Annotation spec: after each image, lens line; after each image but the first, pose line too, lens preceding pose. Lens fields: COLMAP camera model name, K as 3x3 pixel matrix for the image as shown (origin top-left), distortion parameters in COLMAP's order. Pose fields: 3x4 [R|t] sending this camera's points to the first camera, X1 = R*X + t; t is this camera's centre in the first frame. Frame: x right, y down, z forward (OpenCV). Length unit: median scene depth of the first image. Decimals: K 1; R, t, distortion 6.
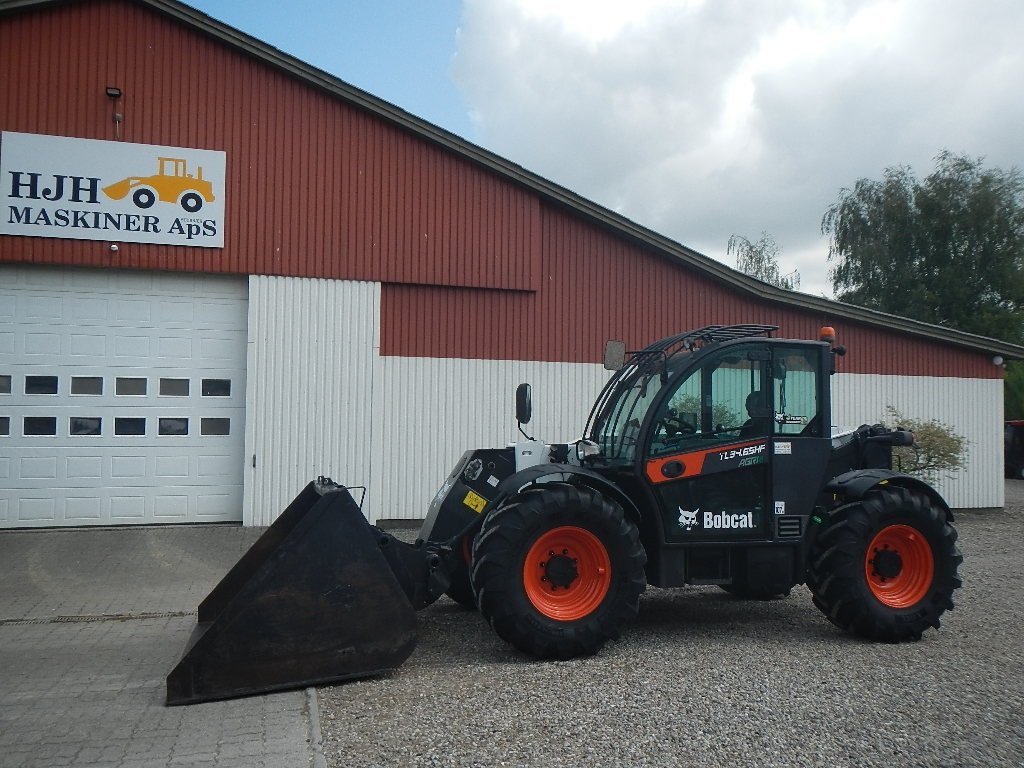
lens RADIAL K [[858.1, 0, 512.0], [0, 858.1, 384.0], [0, 0, 1]] dist [-0.001919, -0.008605]
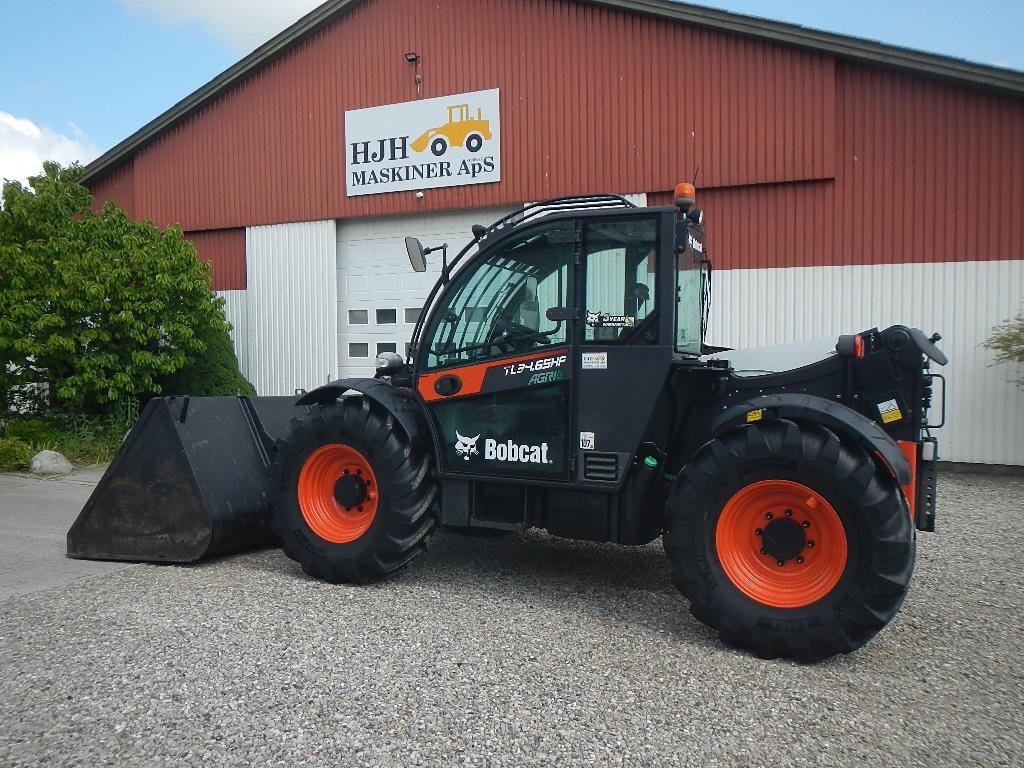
lens RADIAL K [[855.4, 0, 512.0], [0, 855.4, 384.0], [0, 0, 1]] dist [-0.004723, -0.000223]
pose [[0.737727, 0.015415, -0.674924, 0.704115], [0.039519, 0.997039, 0.065968, 0.040351], [0.673942, -0.075339, 0.734933, 0.382329]]
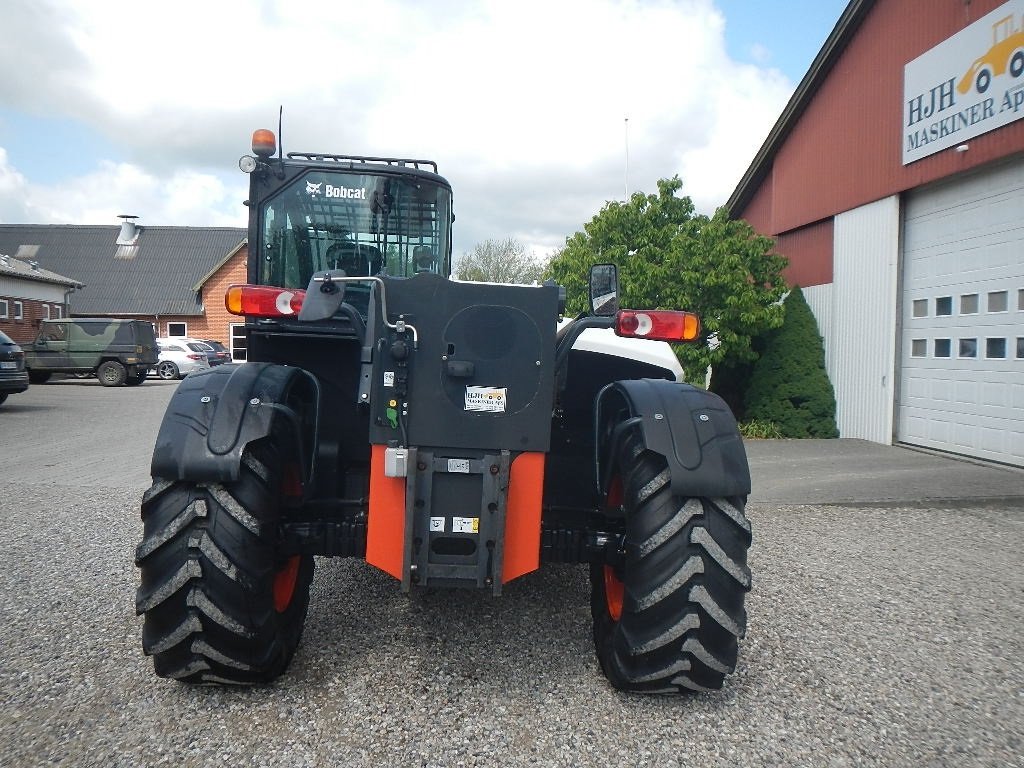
lens RADIAL K [[858.1, 0, 512.0], [0, 858.1, 384.0], [0, 0, 1]] dist [-0.001919, -0.008605]
pose [[-0.209389, 0.023927, -0.977540, 0.900319], [0.019863, 0.999598, 0.020212, 0.104530], [0.977631, -0.015185, -0.209780, 1.251765]]
